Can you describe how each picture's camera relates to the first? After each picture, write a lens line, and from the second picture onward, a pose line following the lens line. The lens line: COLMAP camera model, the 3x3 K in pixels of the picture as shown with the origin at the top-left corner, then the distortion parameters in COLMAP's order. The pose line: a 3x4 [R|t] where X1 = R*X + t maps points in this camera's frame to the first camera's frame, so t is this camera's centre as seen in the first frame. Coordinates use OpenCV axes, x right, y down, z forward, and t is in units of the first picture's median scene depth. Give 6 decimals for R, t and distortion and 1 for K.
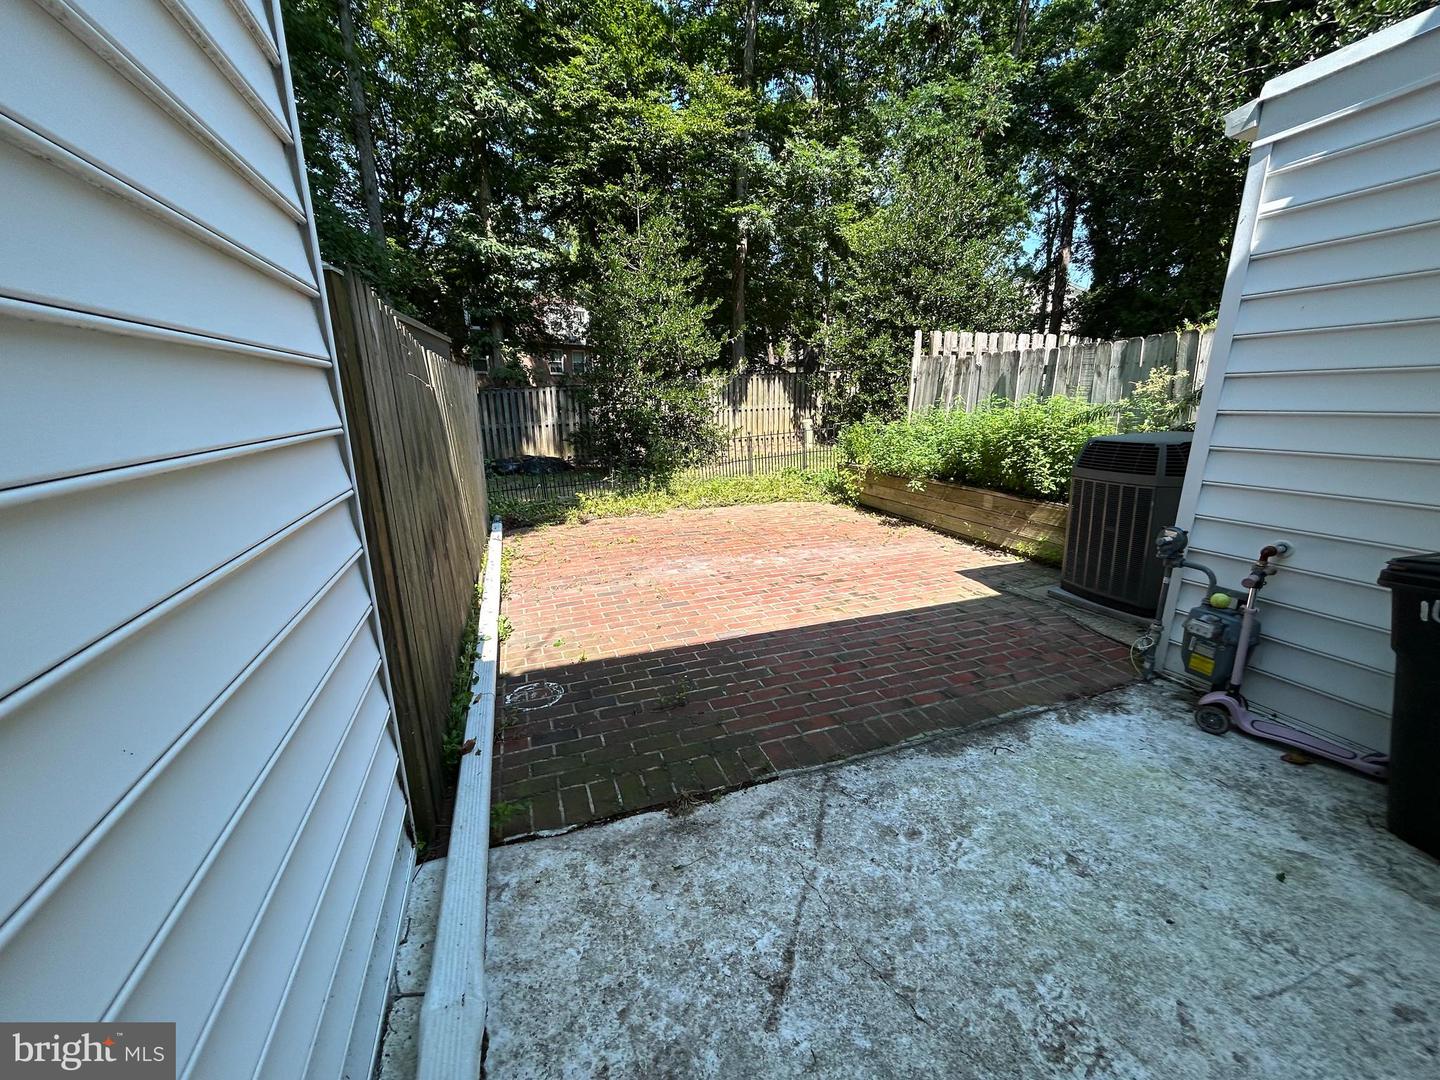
lens RADIAL K [[581.1, 0, 721.8], [0, 581.1, 535.1], [0, 0, 1]] dist [0.001060, -0.000059]
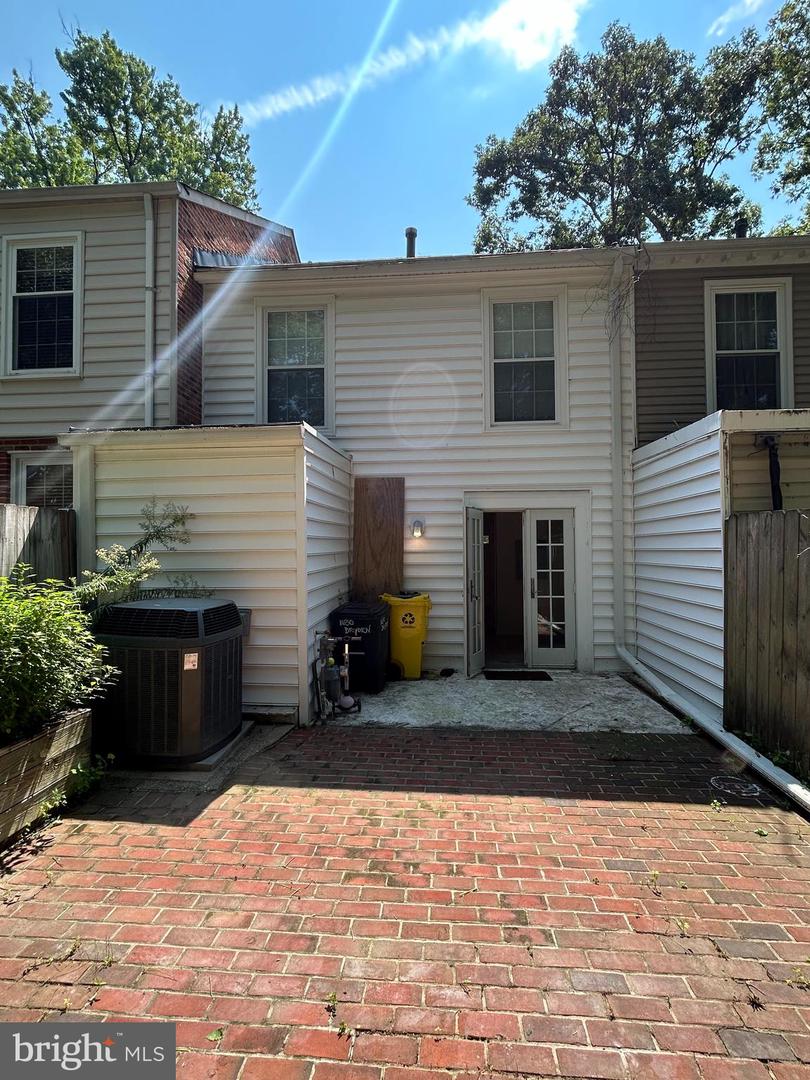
lens RADIAL K [[537.0, 0, 405.3], [0, 537.0, 538.9], [0, 0, 1]] dist [0.003711, 0.000429]
pose [[-0.906075, 0.025982, 0.422319, -0.121345], [0.116533, 0.974835, 0.190046, -0.404614], [-0.406753, 0.221410, -0.886301, 1.573323]]
